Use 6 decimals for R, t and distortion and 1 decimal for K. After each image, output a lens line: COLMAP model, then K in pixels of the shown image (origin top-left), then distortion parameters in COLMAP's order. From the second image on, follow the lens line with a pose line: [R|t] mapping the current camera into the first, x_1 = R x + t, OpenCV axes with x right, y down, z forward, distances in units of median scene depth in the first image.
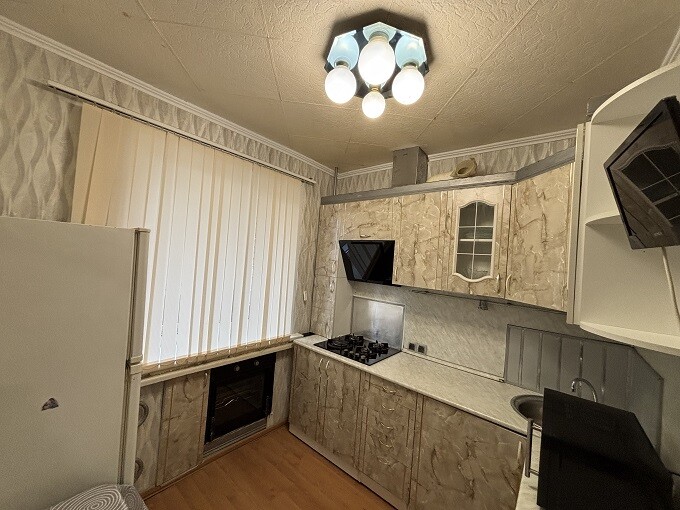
lens RADIAL K [[273.3, 0, 339.9], [0, 273.3, 254.1], [0, 0, 1]] dist [0.000145, -0.000103]
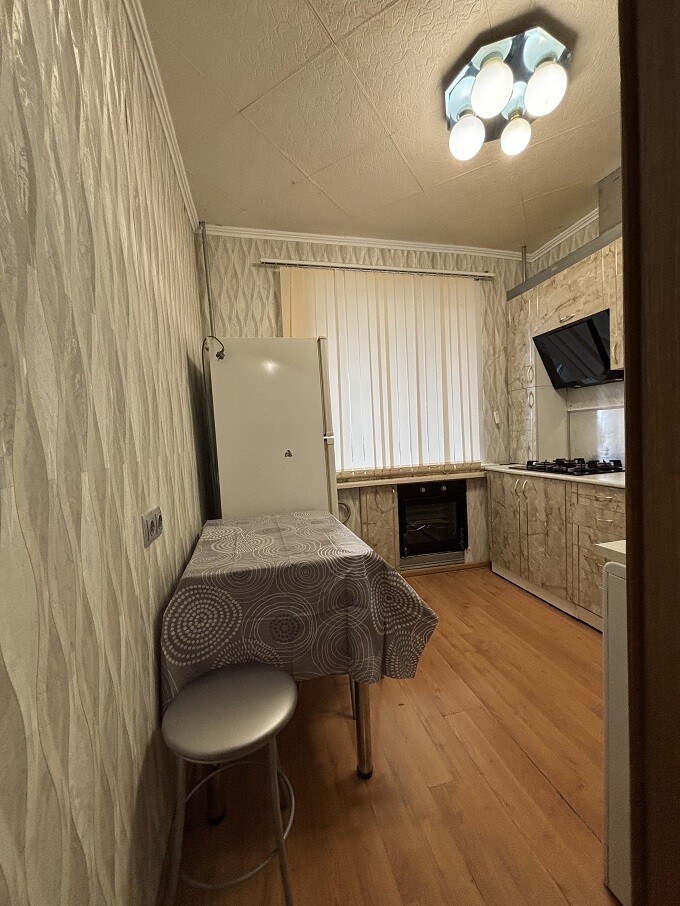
lens RADIAL K [[365.6, 0, 341.6], [0, 365.6, 453.1], [0, 0, 1]] dist [-0.000898, 0.000154]
pose [[0.794653, -0.086348, -0.600891, 0.202965], [0.119476, 0.992718, 0.015348, 0.246132], [0.595190, -0.083988, 0.799183, -0.223109]]
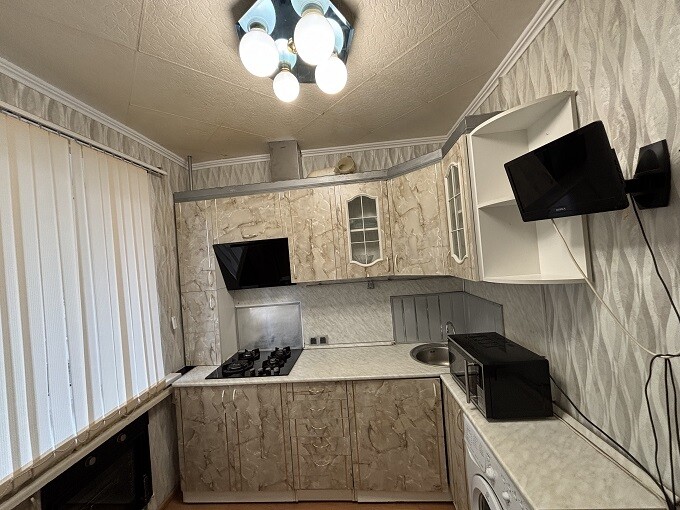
lens RADIAL K [[273.3, 0, 339.9], [0, 273.3, 254.1], [0, 0, 1]] dist [0.000145, -0.000103]
pose [[0.801992, -0.135663, 0.581726, -0.229355], [0.130760, 0.990120, 0.050632, -0.018662], [-0.582848, 0.035460, 0.811807, 0.134711]]
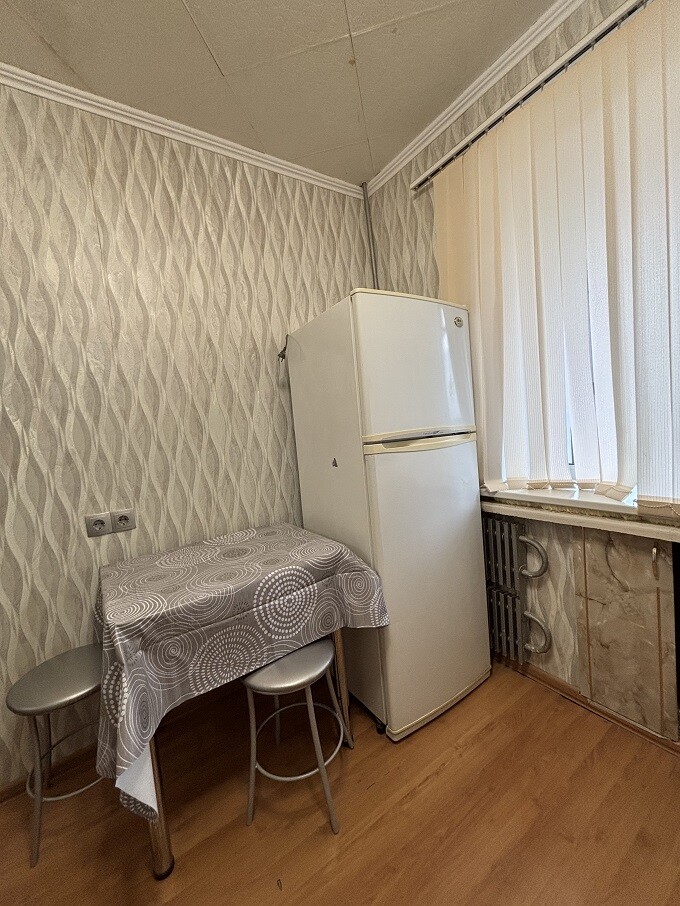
lens RADIAL K [[364.2, 0, 340.2], [0, 364.2, 455.2], [0, 0, 1]] dist [0.000145, -0.000103]
pose [[-0.289588, 0.027616, -0.956753, 0.228589], [0.088214, 0.996099, 0.002052, 0.228869], [0.953078, -0.083804, -0.290895, 0.672707]]
